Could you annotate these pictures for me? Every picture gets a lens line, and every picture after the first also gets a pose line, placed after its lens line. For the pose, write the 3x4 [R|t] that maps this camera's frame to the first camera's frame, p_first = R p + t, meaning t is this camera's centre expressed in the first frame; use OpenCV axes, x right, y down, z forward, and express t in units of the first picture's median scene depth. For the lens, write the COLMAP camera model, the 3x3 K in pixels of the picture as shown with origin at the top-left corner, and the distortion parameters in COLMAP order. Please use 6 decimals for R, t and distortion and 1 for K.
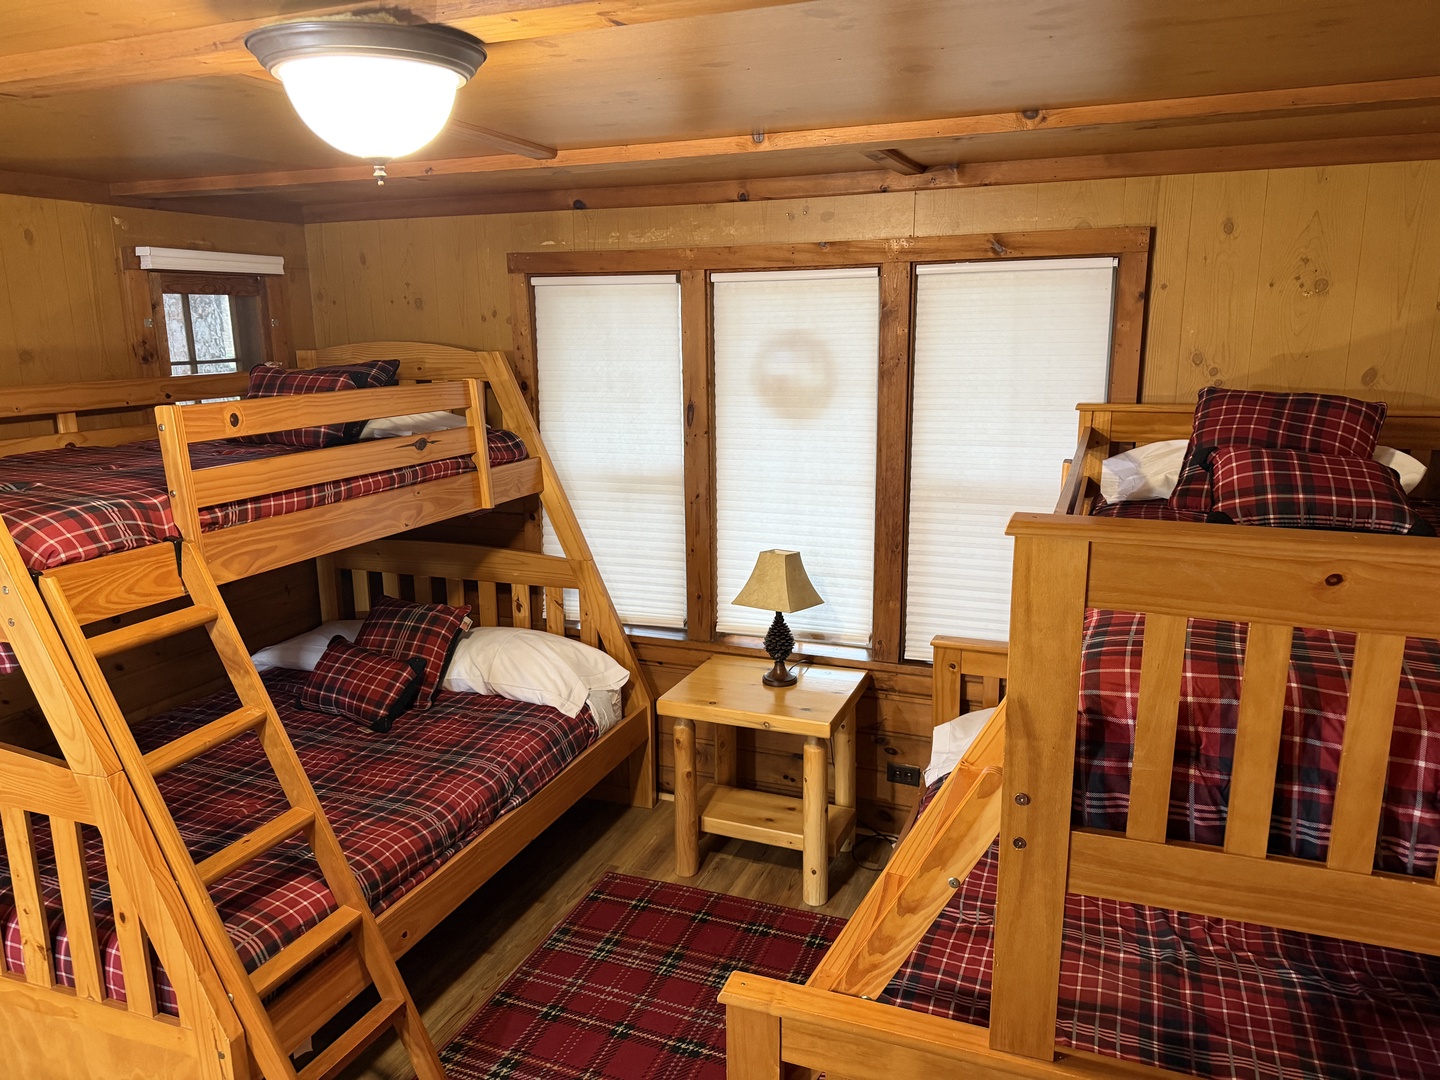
lens RADIAL K [[1009.5, 0, 723.5], [0, 1009.5, 539.2], [0, 0, 1]] dist [0.120627, -0.207095]
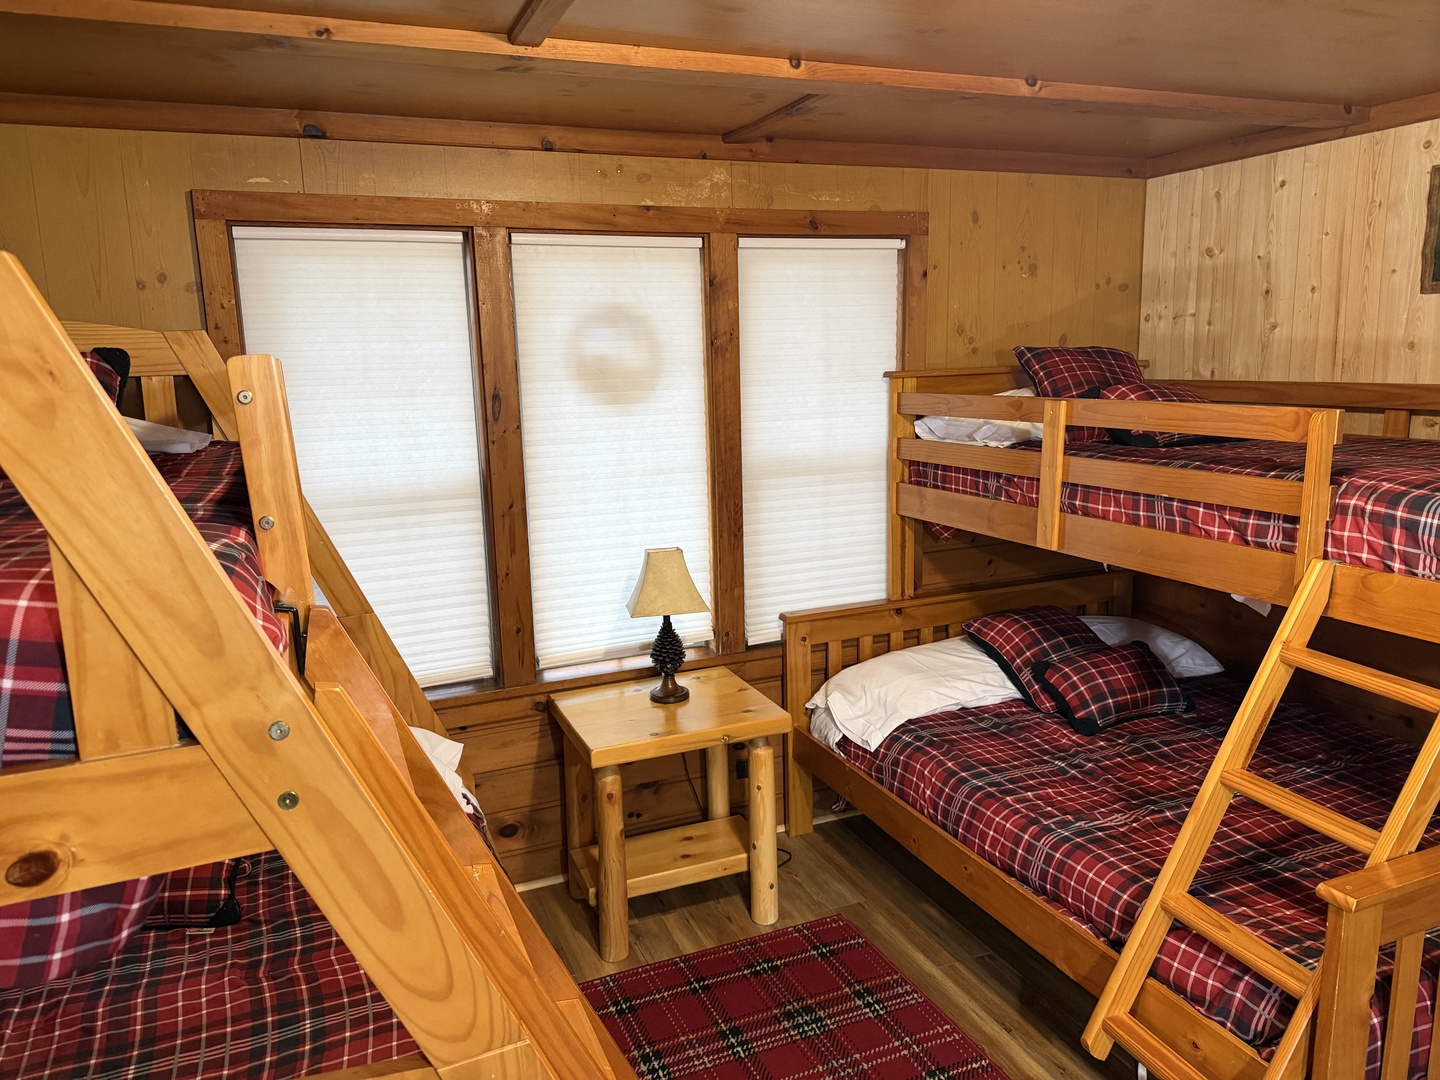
lens RADIAL K [[1009.5, 0, 723.5], [0, 1009.5, 539.2], [0, 0, 1]] dist [0.120627, -0.207095]
pose [[0.719800, -0.132831, 0.681355, -0.491866], [0.162617, 0.986476, 0.020522, -0.005968], [-0.674866, 0.096028, 0.731665, 0.306123]]
